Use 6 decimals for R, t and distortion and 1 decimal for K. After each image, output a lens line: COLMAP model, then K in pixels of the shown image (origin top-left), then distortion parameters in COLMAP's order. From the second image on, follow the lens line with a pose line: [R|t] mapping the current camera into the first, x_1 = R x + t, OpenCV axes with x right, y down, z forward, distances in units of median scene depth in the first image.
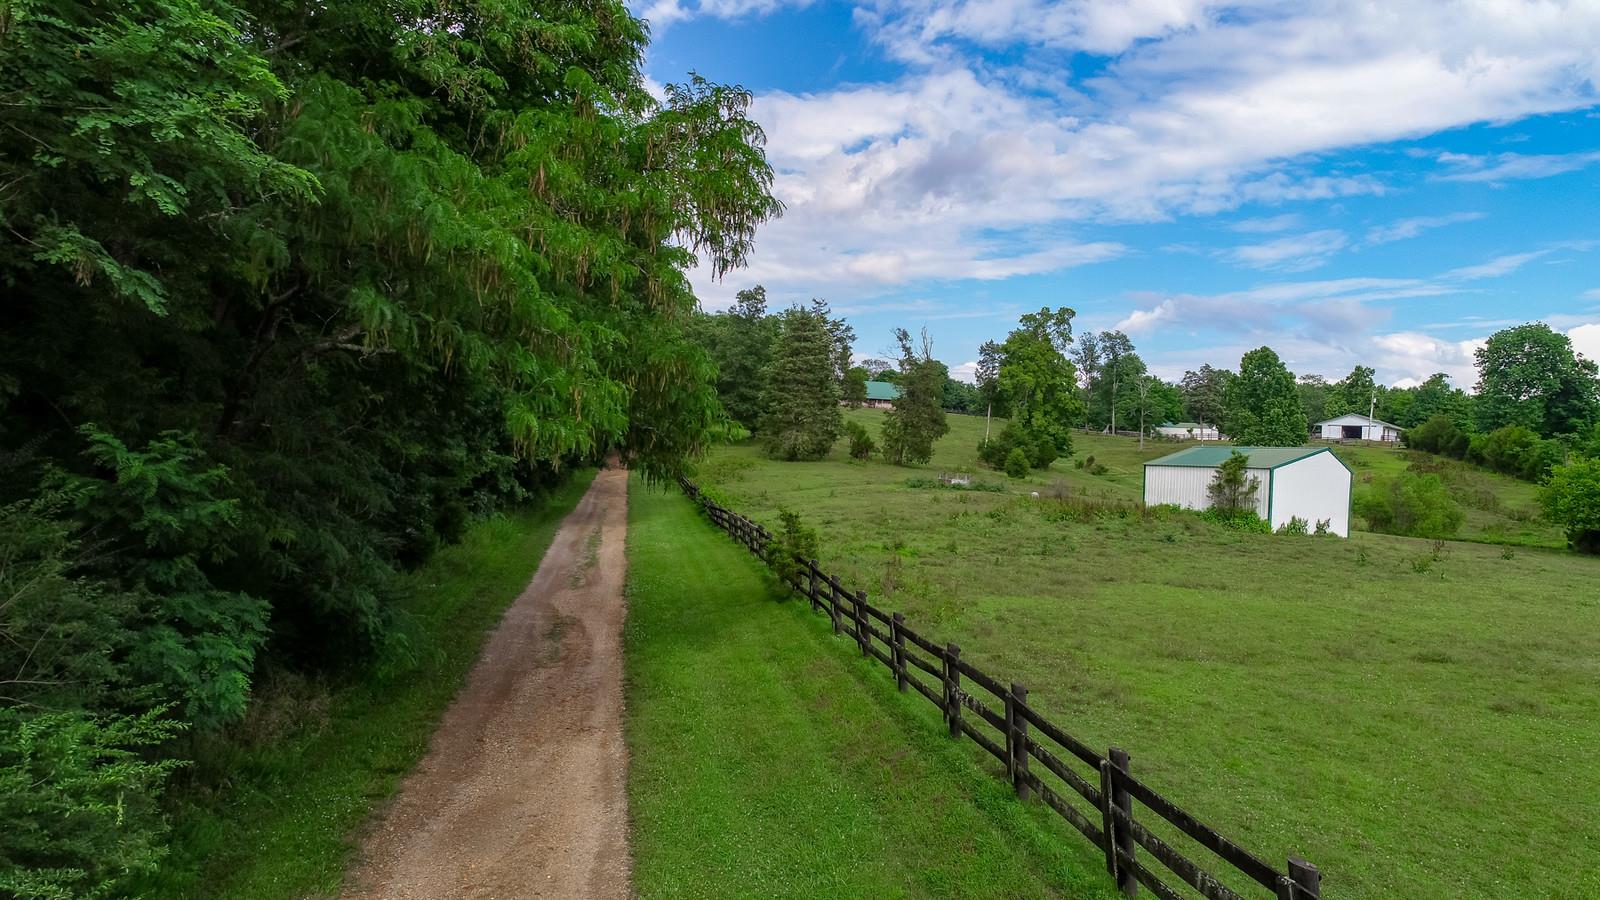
lens RADIAL K [[1061.9, 0, 796.8], [0, 1061.9, 446.2], [0, 0, 1]] dist [-0.003393, -0.001734]
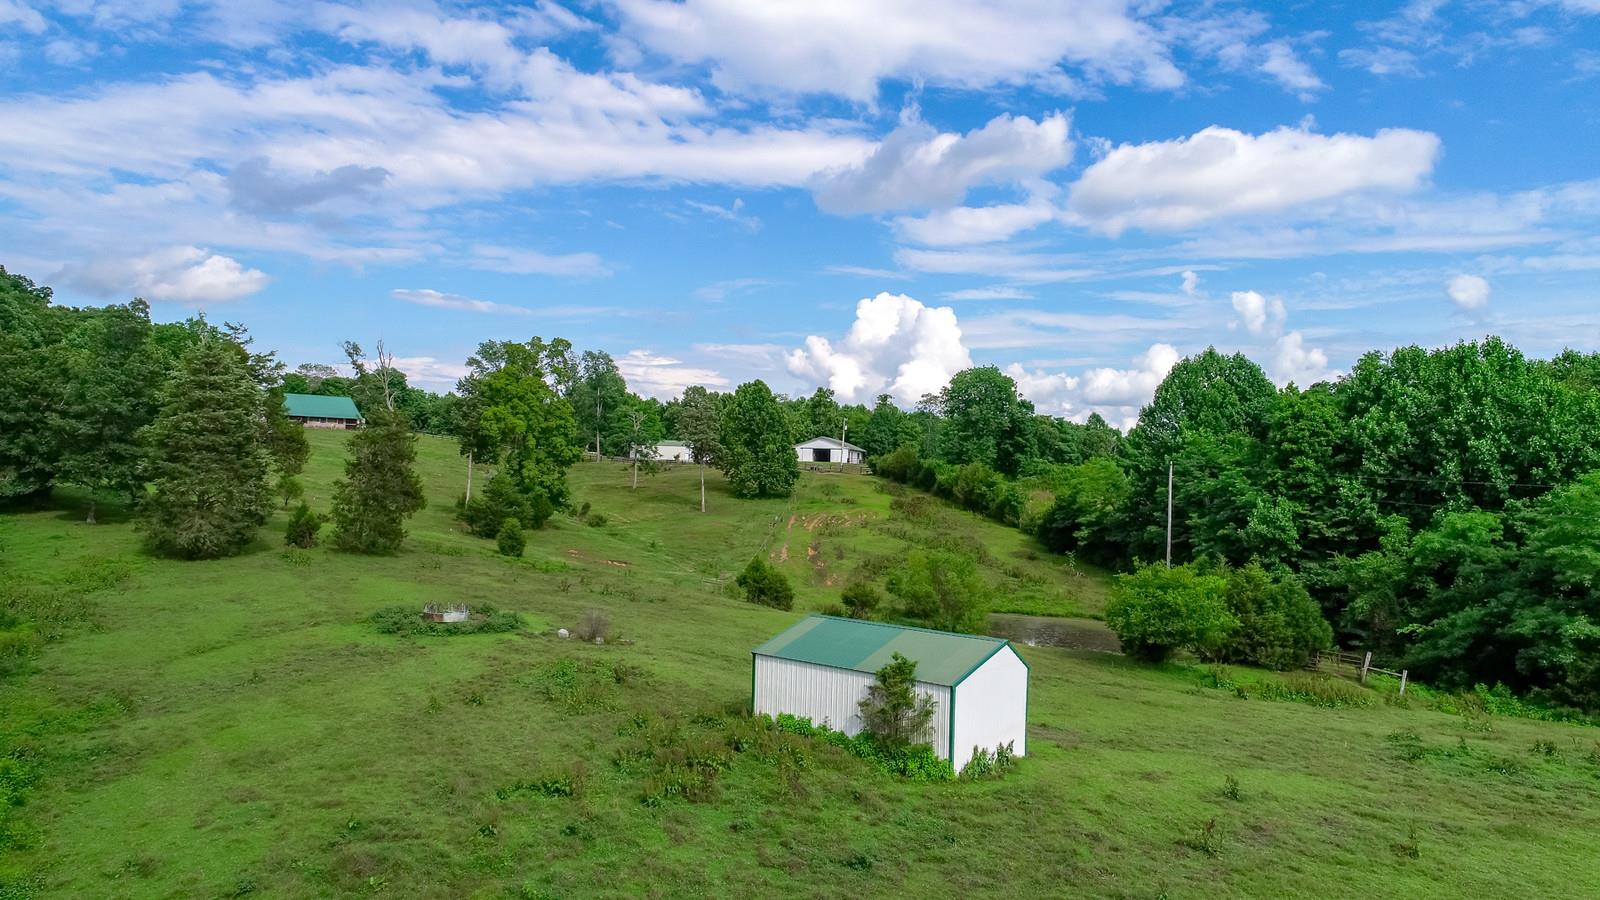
lens RADIAL K [[1061.9, 0, 797.6], [0, 1061.9, 456.2], [0, 0, 1]] dist [-0.003393, -0.001734]
pose [[0.877452, -0.018951, 0.479290, 0.008847], [0.009982, 0.999724, 0.021254, -0.054212], [-0.479561, -0.013865, 0.877399, 0.160558]]
